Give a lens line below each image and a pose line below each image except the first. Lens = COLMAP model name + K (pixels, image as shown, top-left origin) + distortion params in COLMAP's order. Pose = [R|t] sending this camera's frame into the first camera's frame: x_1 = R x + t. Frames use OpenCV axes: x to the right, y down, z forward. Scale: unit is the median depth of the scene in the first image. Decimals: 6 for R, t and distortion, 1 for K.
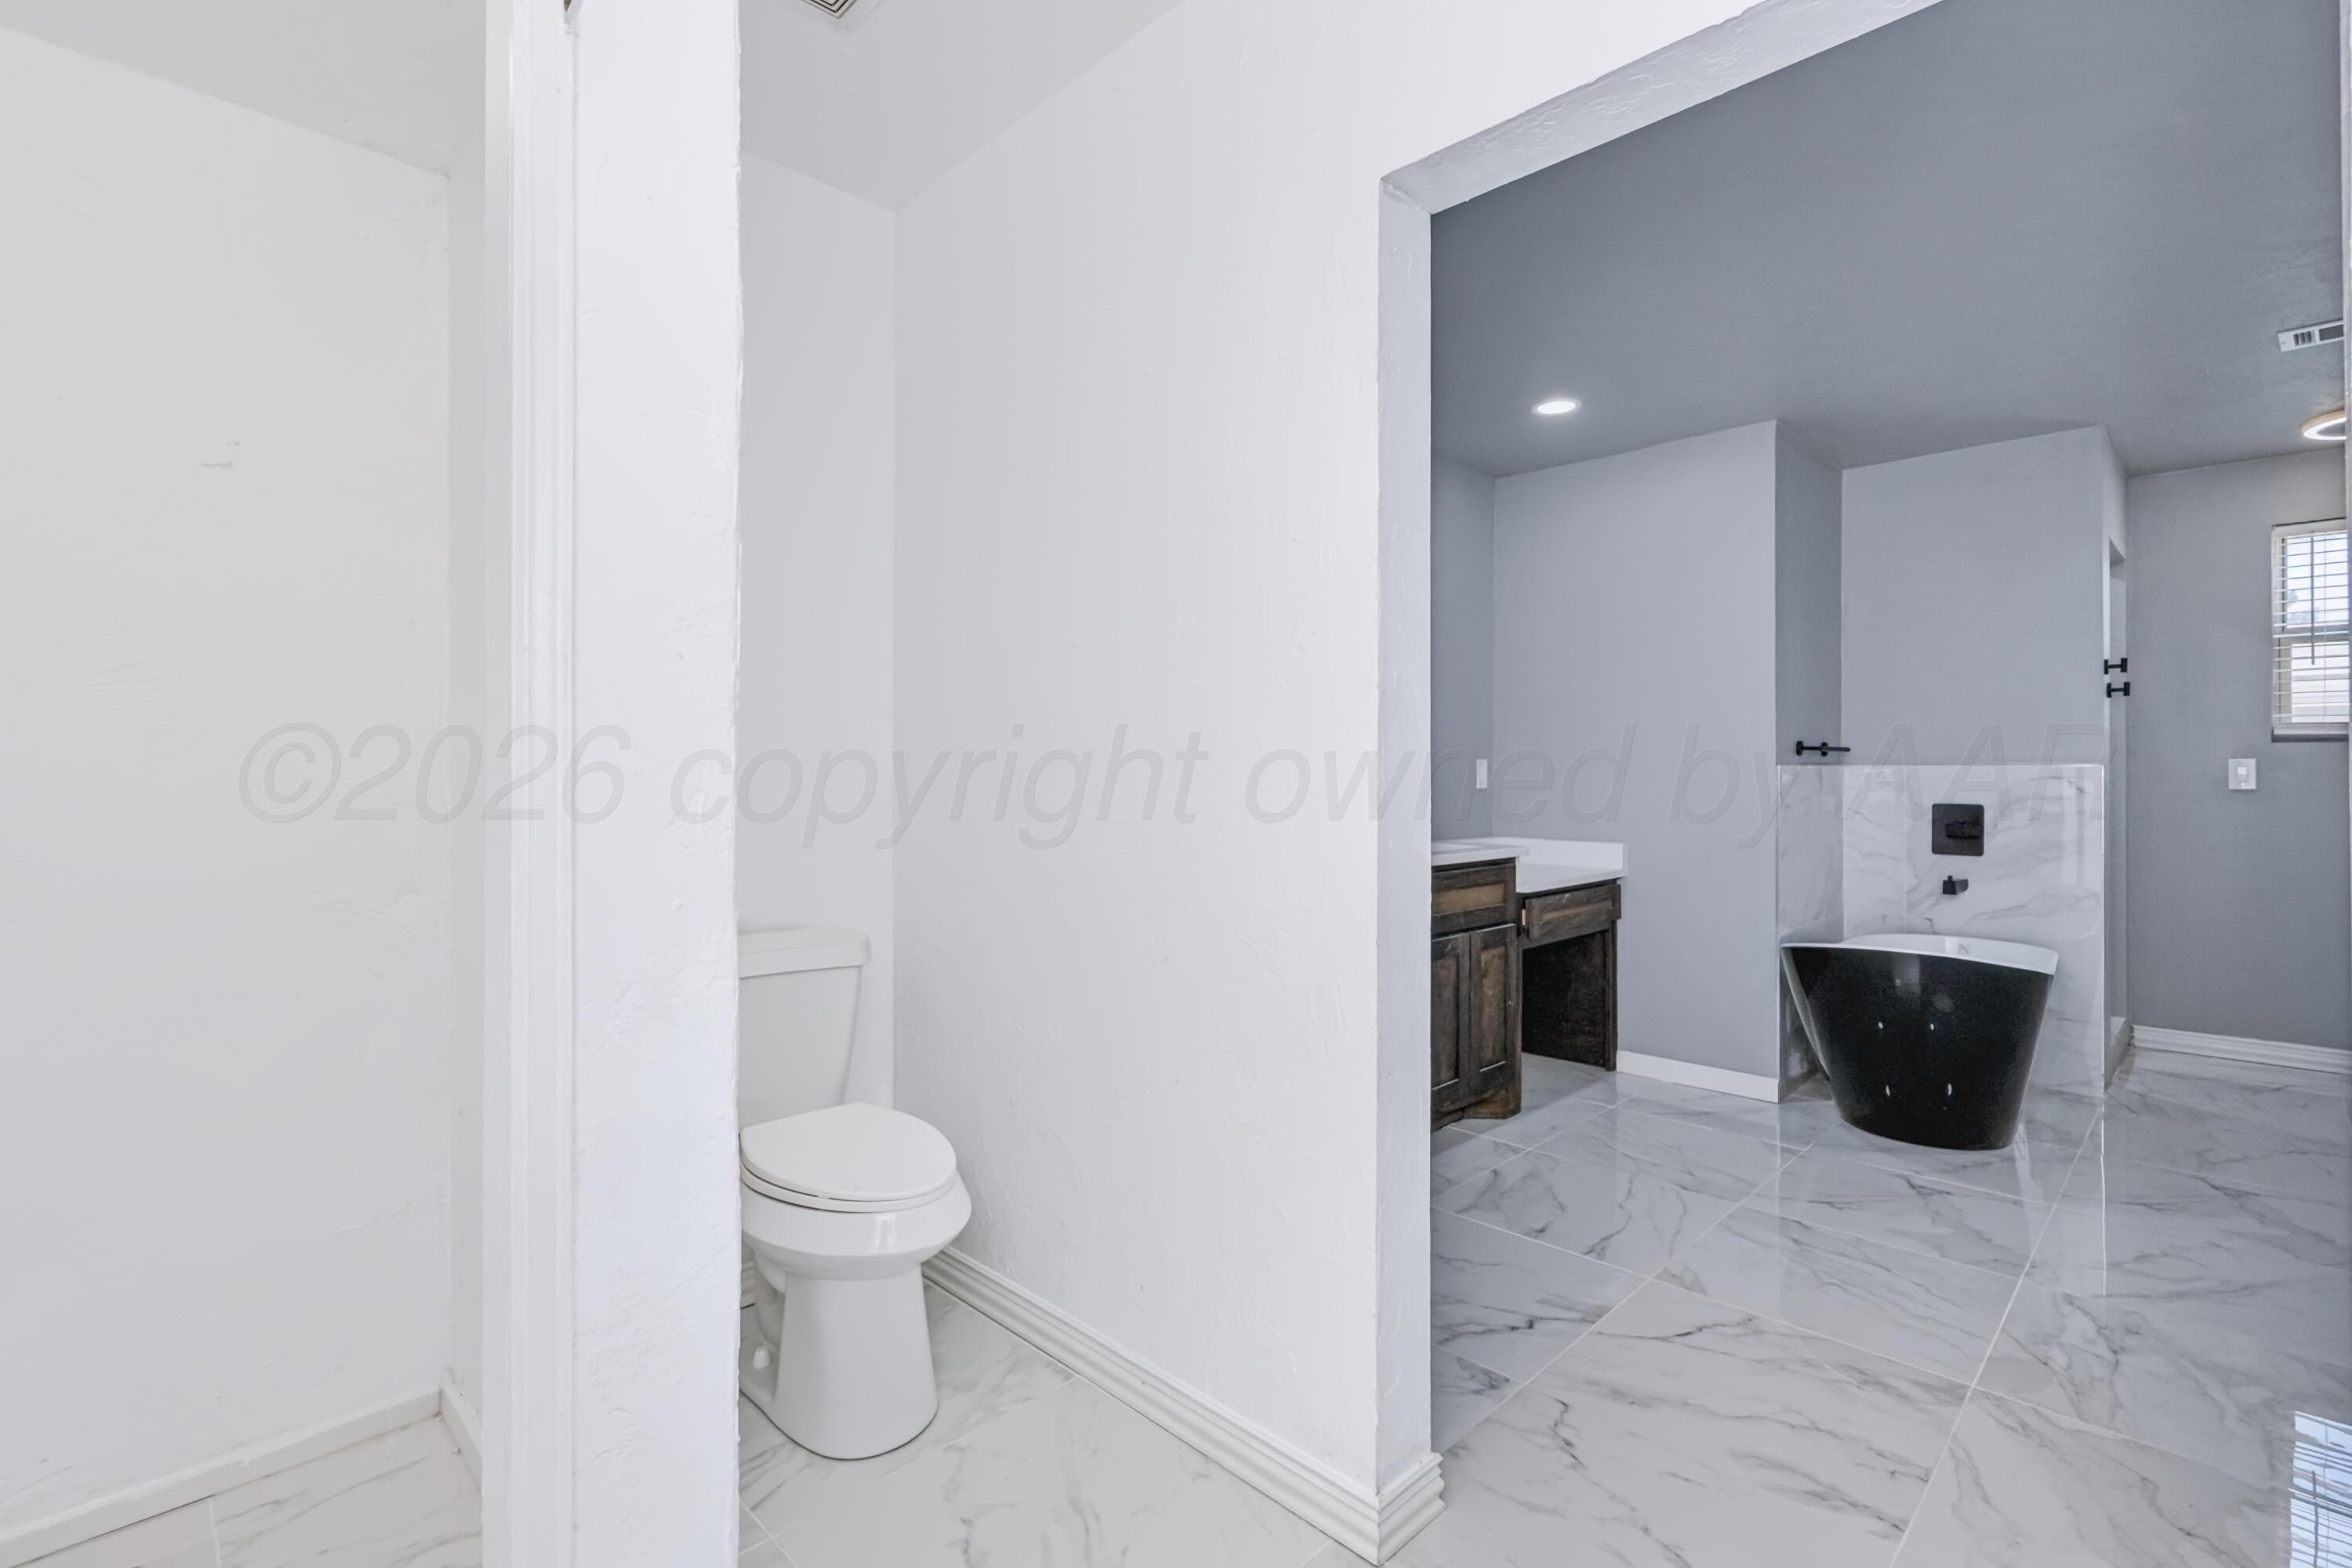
lens RADIAL K [[1073.6, 0, 1163.7], [0, 1073.6, 782.8], [0, 0, 1]] dist [-0.004882, 0.000183]
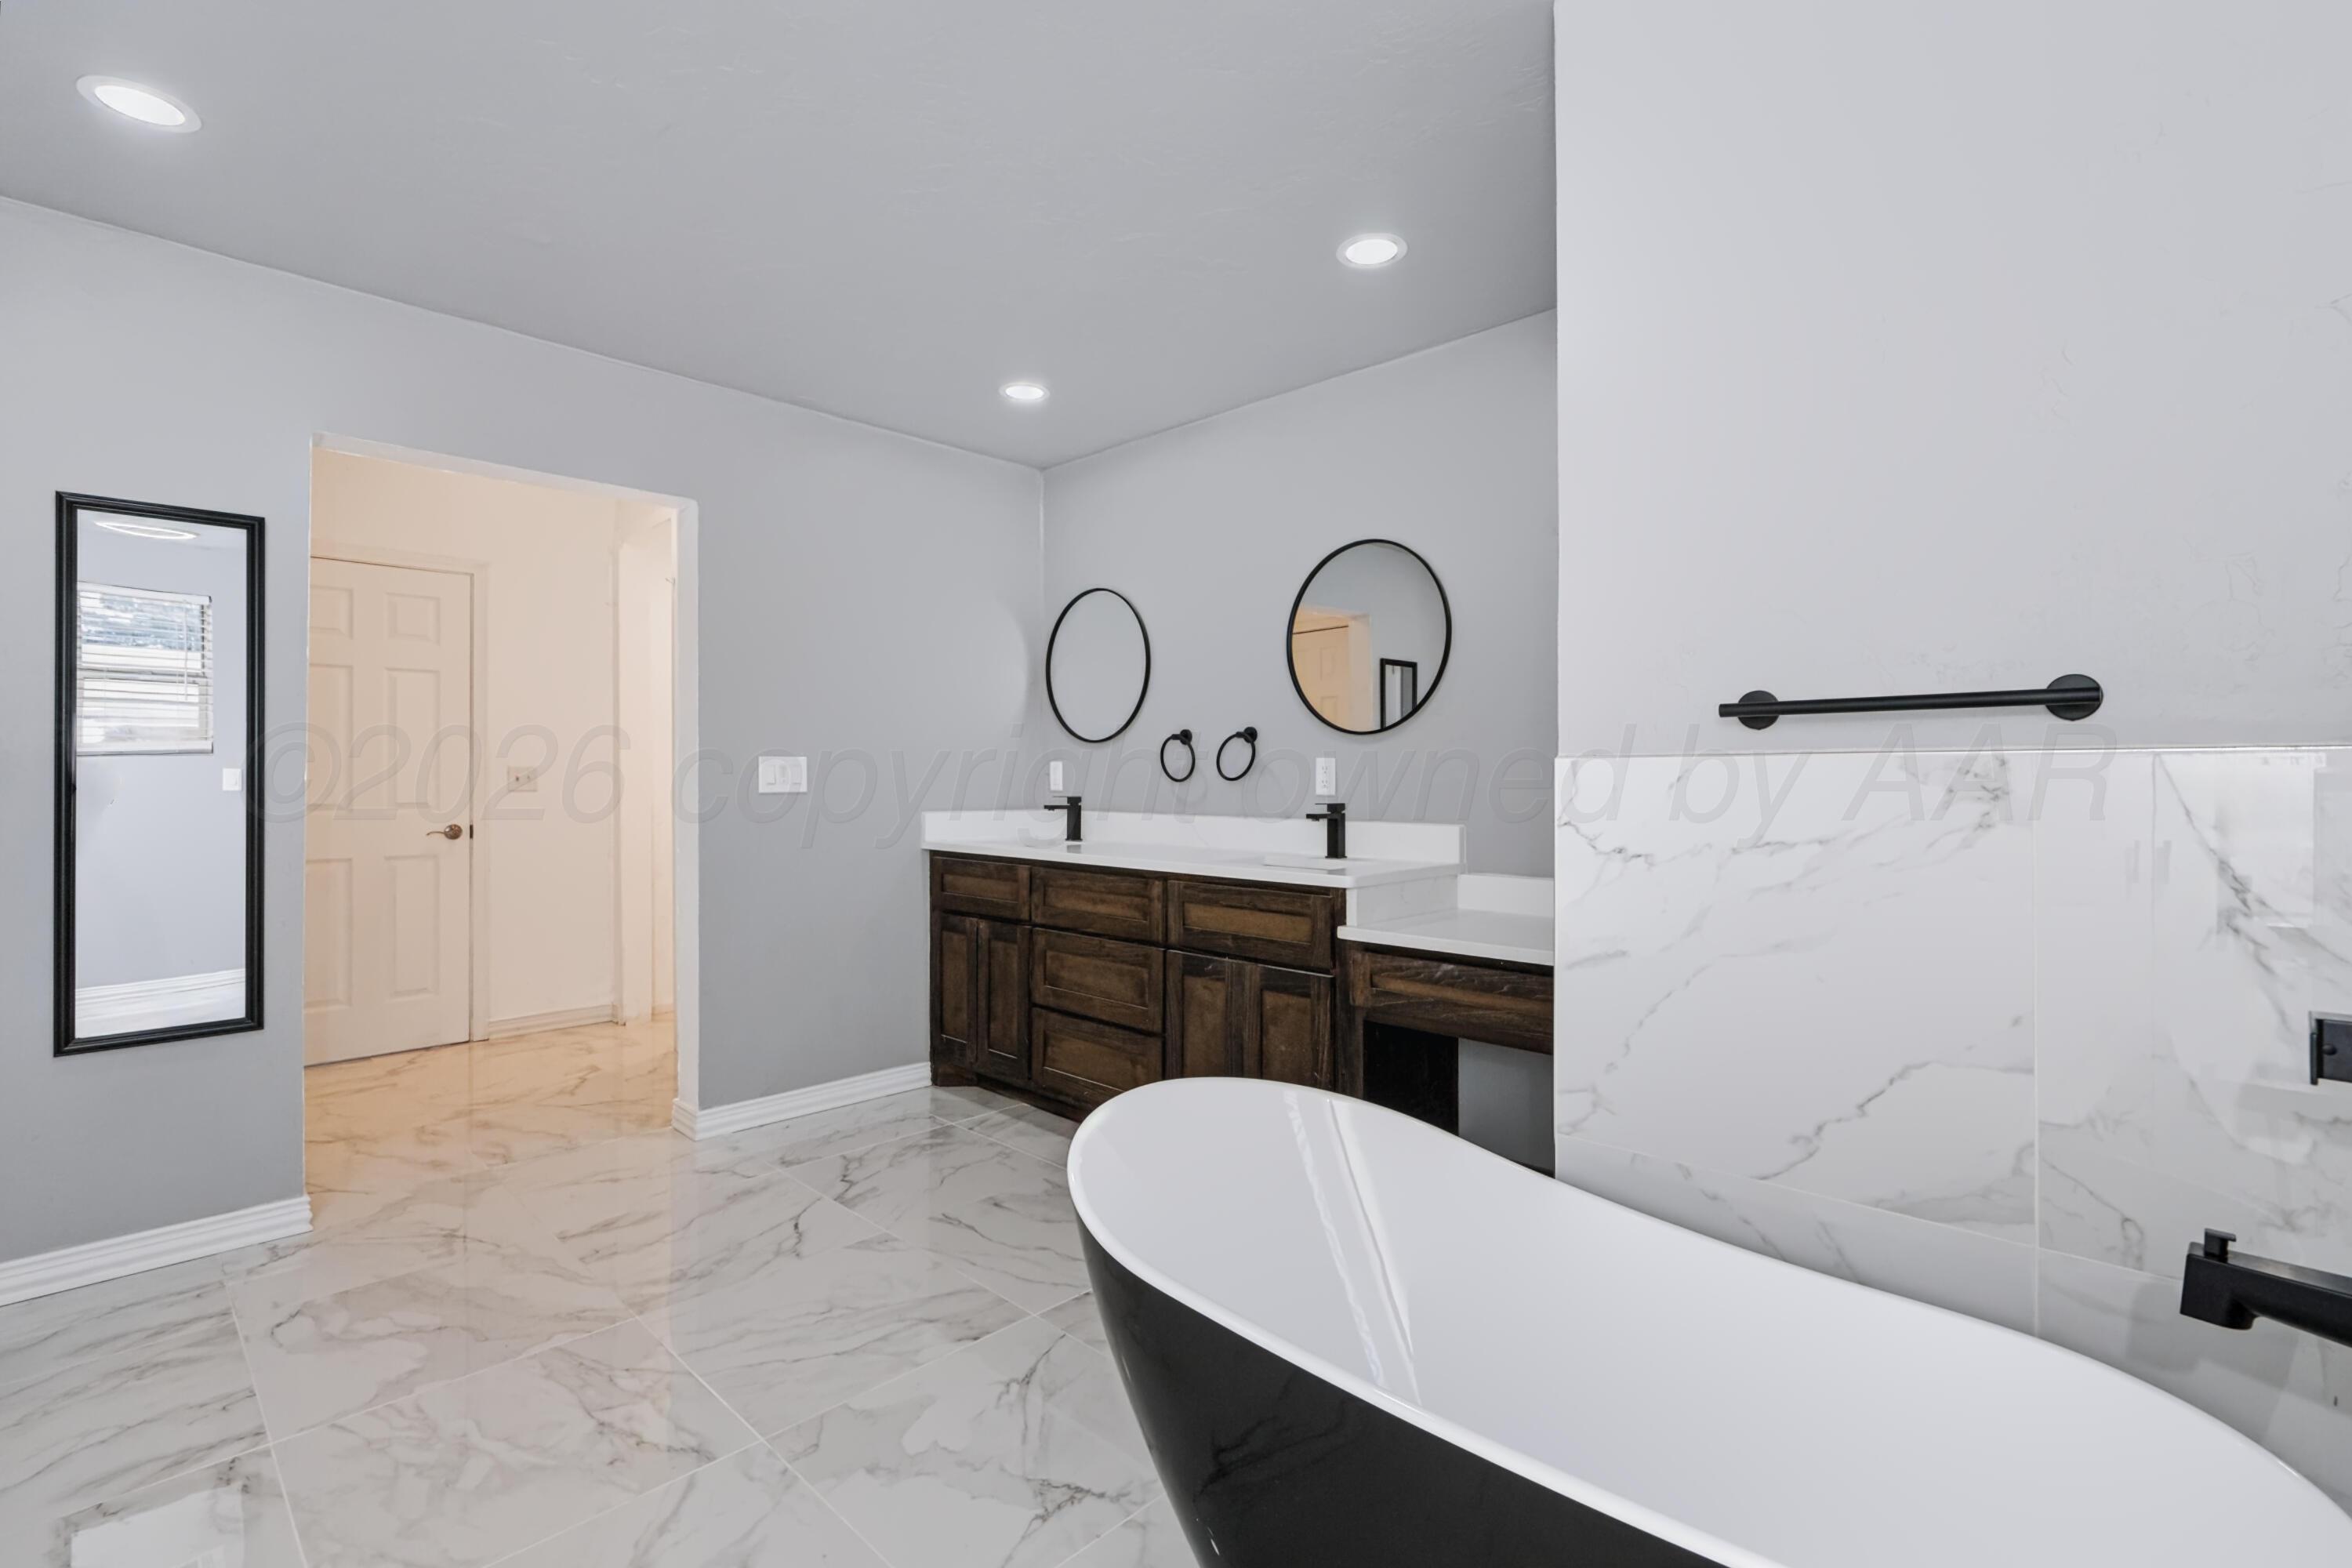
lens RADIAL K [[1073.6, 0, 1186.0], [0, 1073.6, 787.2], [0, 0, 1]] dist [-0.004882, 0.000183]
pose [[0.023125, 0.007519, -0.999704, 1.020565], [-0.013738, 0.999880, 0.007202, -0.005278], [0.999638, 0.013567, 0.023226, 0.832149]]
